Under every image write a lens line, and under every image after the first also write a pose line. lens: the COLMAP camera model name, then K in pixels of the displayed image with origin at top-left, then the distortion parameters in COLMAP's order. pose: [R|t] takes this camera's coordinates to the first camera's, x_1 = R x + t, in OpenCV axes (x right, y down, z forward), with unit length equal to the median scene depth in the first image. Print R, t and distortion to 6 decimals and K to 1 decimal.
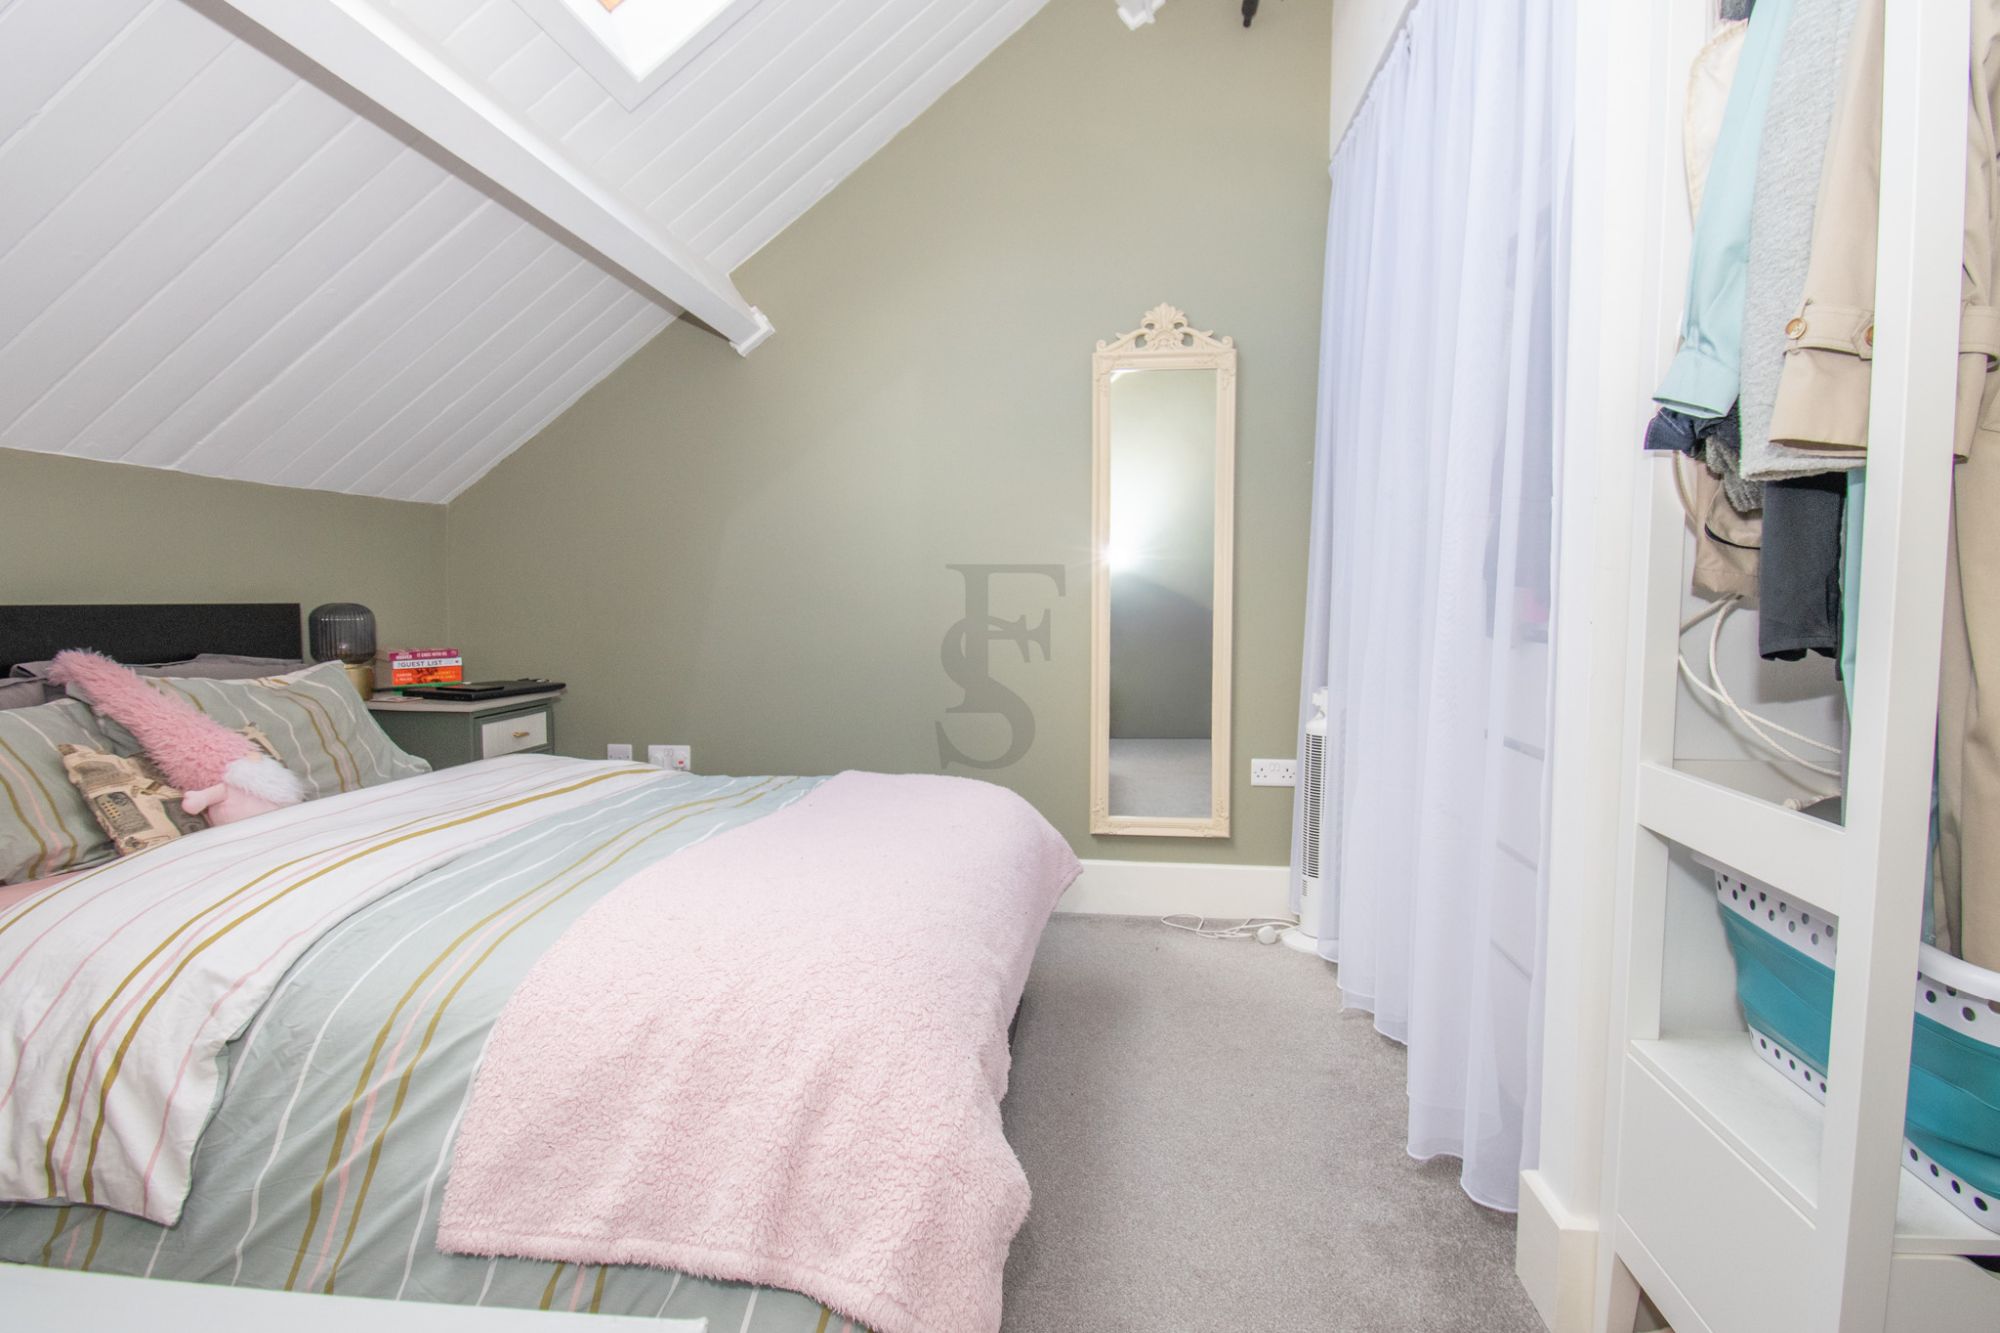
lens RADIAL K [[1009.9, 0, 1002.8], [0, 1009.9, 657.9], [0, 0, 1]] dist [0.018972, -0.031071]
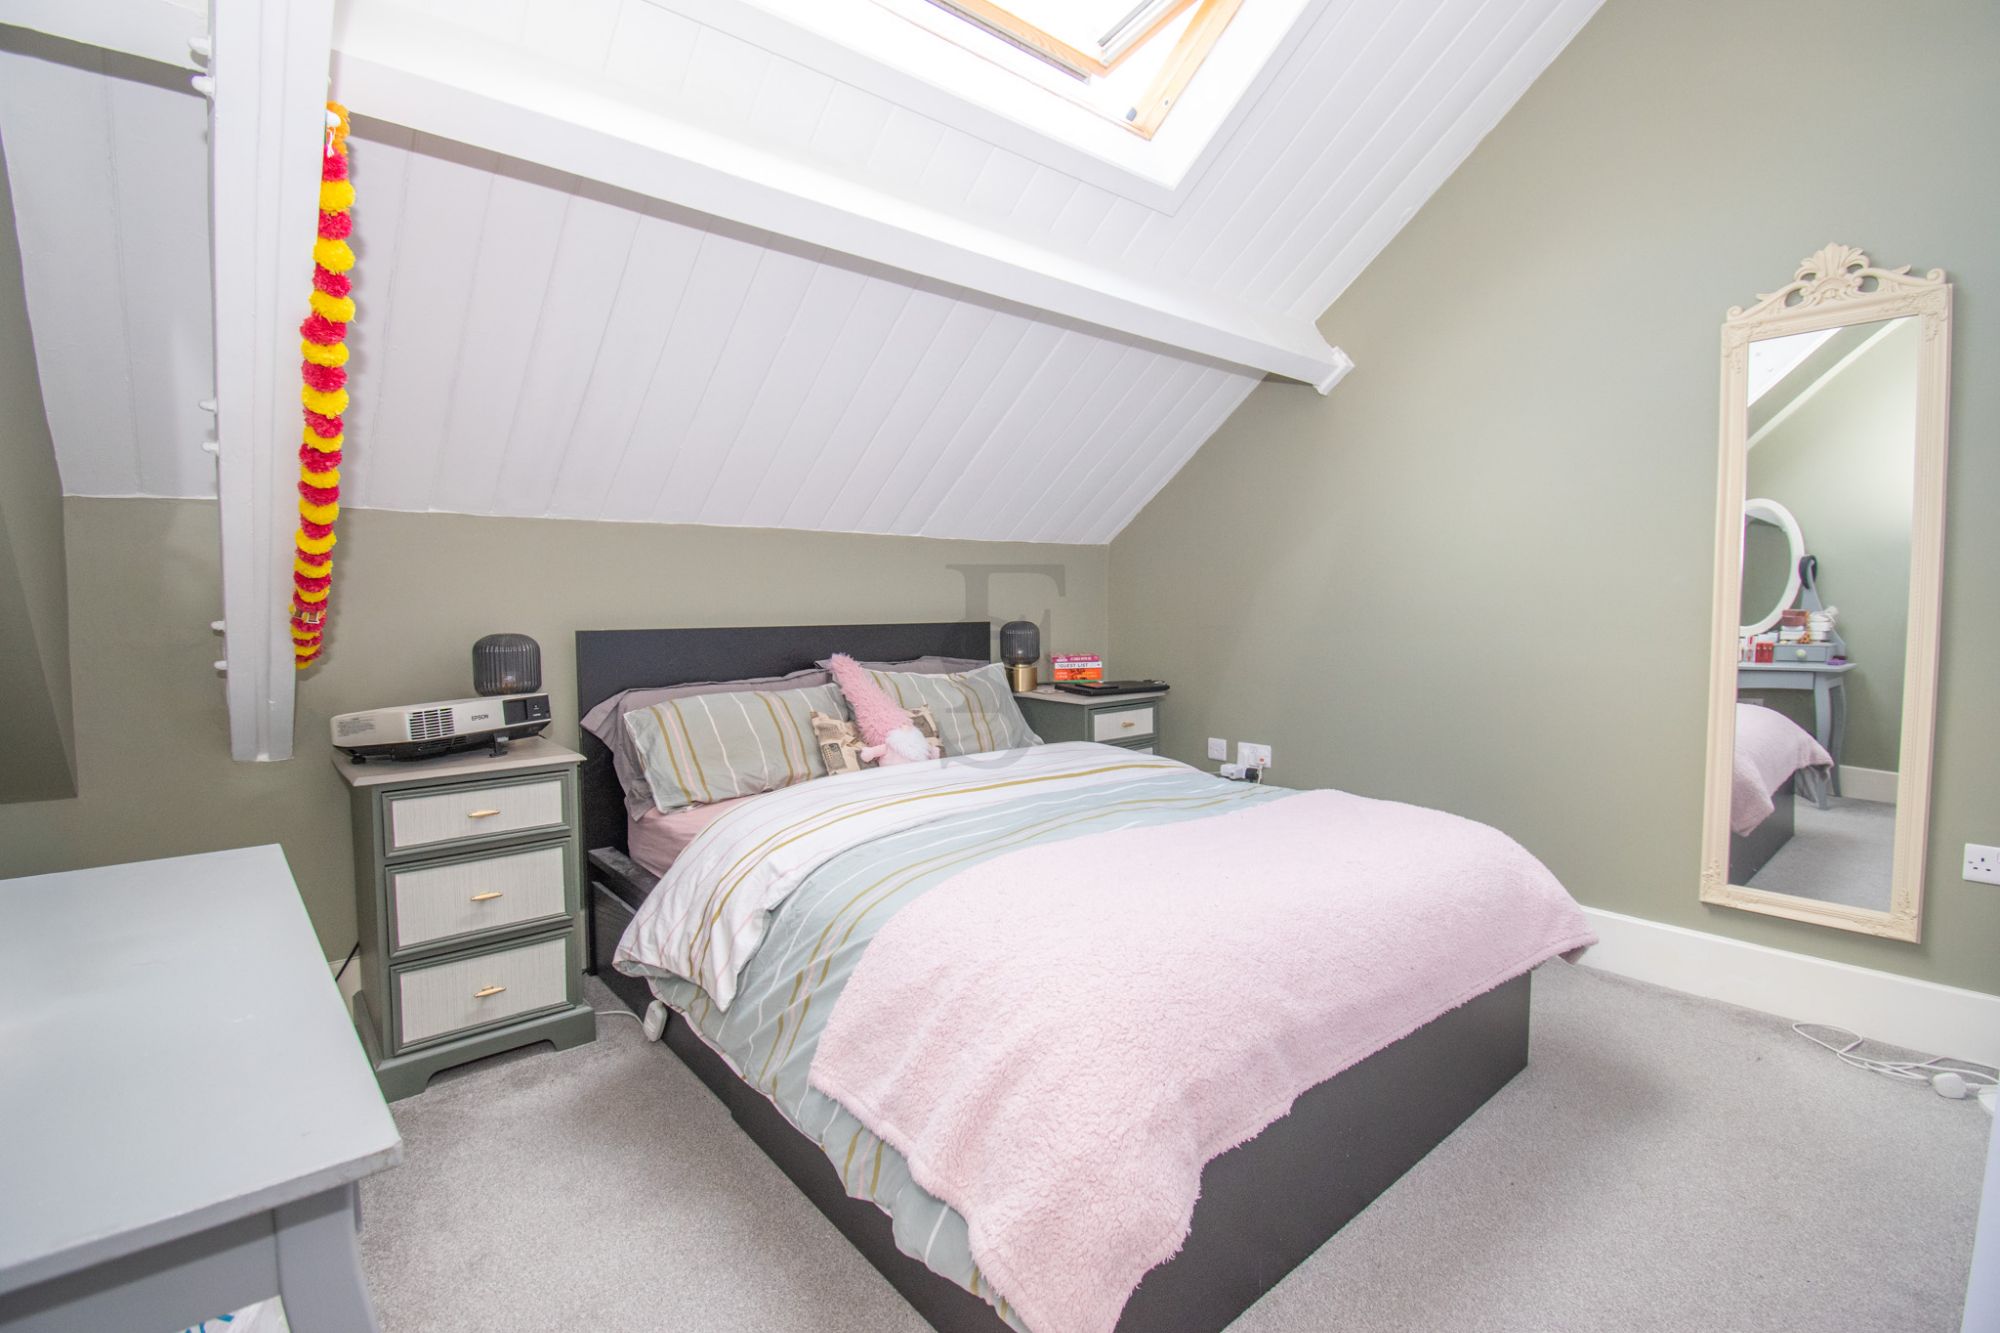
lens RADIAL K [[884.5, 0, 1007.4], [0, 884.5, 662.4], [0, 0, 1]] dist [0.016769, -0.023404]
pose [[0.734806, 0.038784, -0.677168, 0.263507], [-0.033064, 0.999225, 0.021351, -0.033815], [0.677471, 0.006701, 0.735519, 0.120033]]
